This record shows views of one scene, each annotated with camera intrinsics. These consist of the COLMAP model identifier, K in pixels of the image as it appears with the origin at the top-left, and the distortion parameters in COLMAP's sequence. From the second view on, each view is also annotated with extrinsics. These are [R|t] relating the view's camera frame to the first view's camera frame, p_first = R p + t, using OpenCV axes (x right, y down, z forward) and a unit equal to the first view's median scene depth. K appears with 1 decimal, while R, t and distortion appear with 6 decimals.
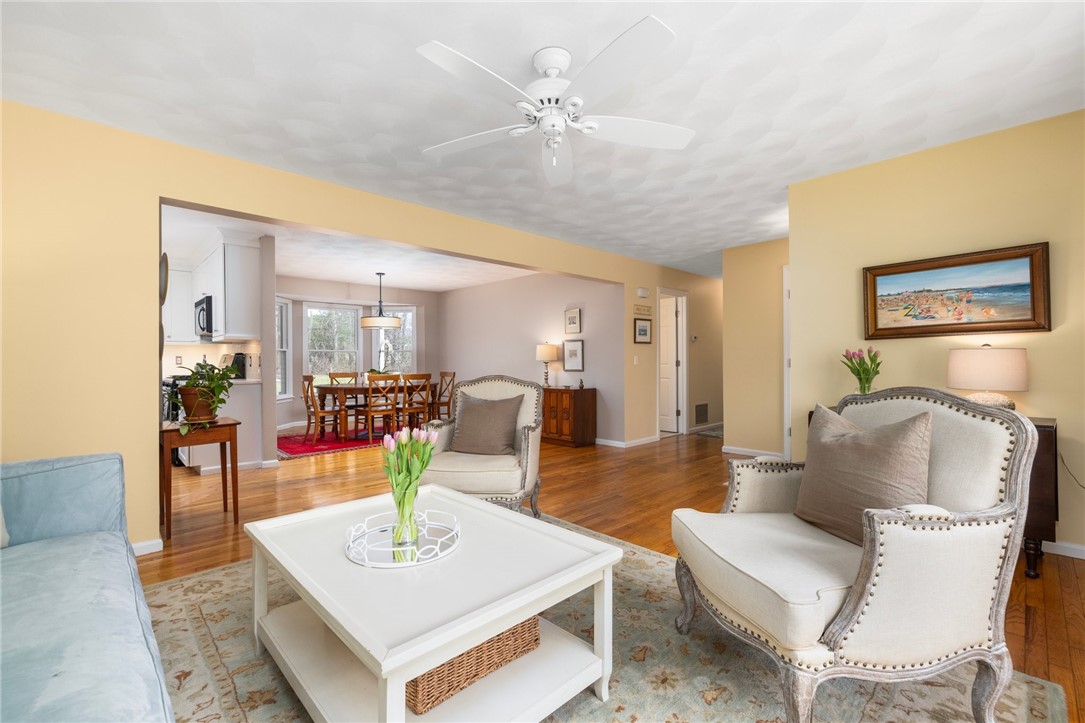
lens RADIAL K [[467.3, 0, 544.7], [0, 467.3, 359.6], [0, 0, 1]] dist [0.002831, -0.001386]
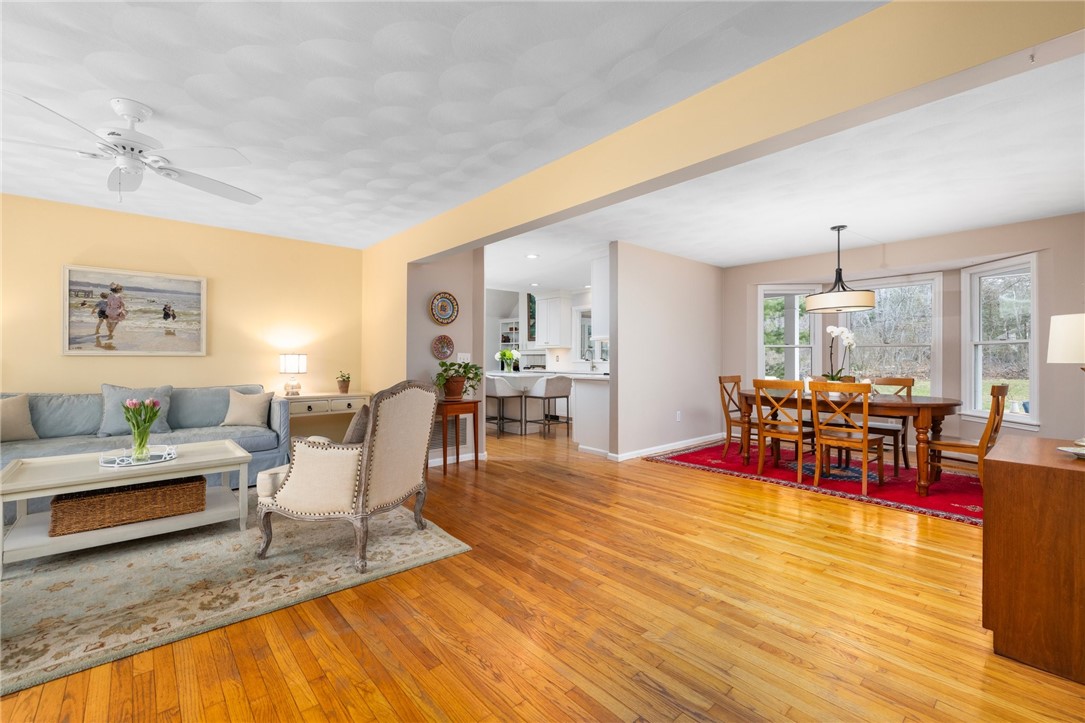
lens RADIAL K [[467.3, 0, 536.6], [0, 467.3, 356.7], [0, 0, 1]] dist [0.002831, -0.001386]
pose [[-0.071870, -0.001780, -0.997412, 0.370489], [-0.003070, 0.999994, -0.001564, -0.000652], [0.997409, 0.002950, -0.071875, 0.699988]]
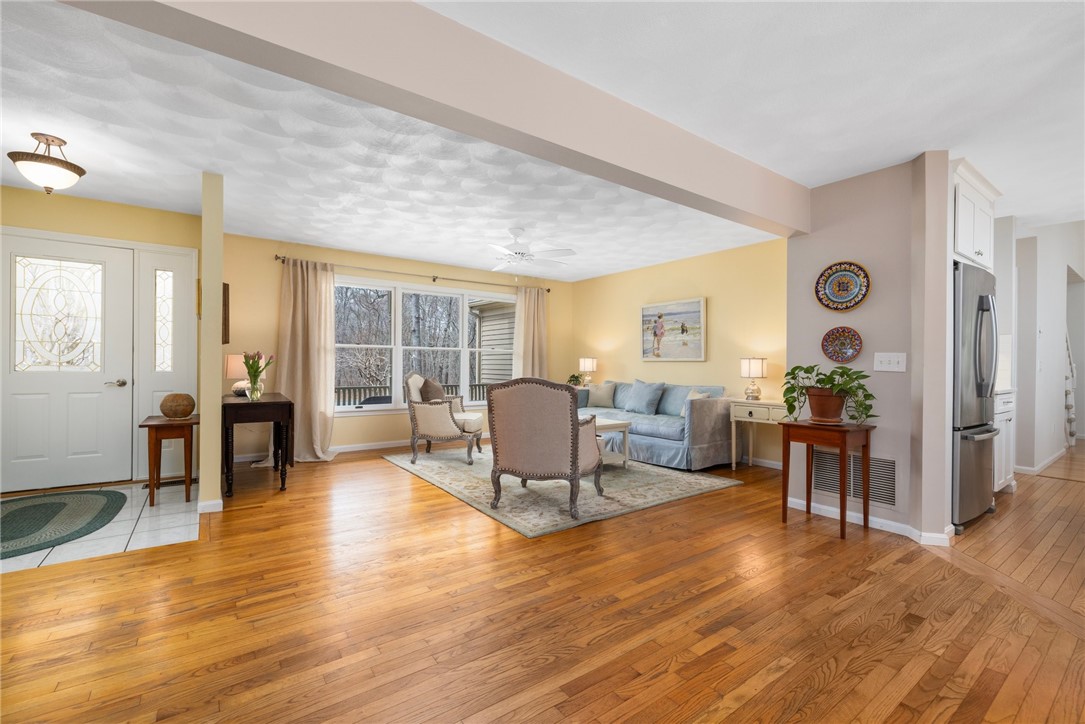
lens RADIAL K [[467.3, 0, 533.0], [0, 467.3, 366.3], [0, 0, 1]] dist [0.002831, -0.001386]
pose [[-0.983348, -0.004380, 0.181678, -0.162130], [-0.003456, 0.999979, 0.005400, 0.005468], [-0.181698, 0.004683, -0.983343, 1.074579]]
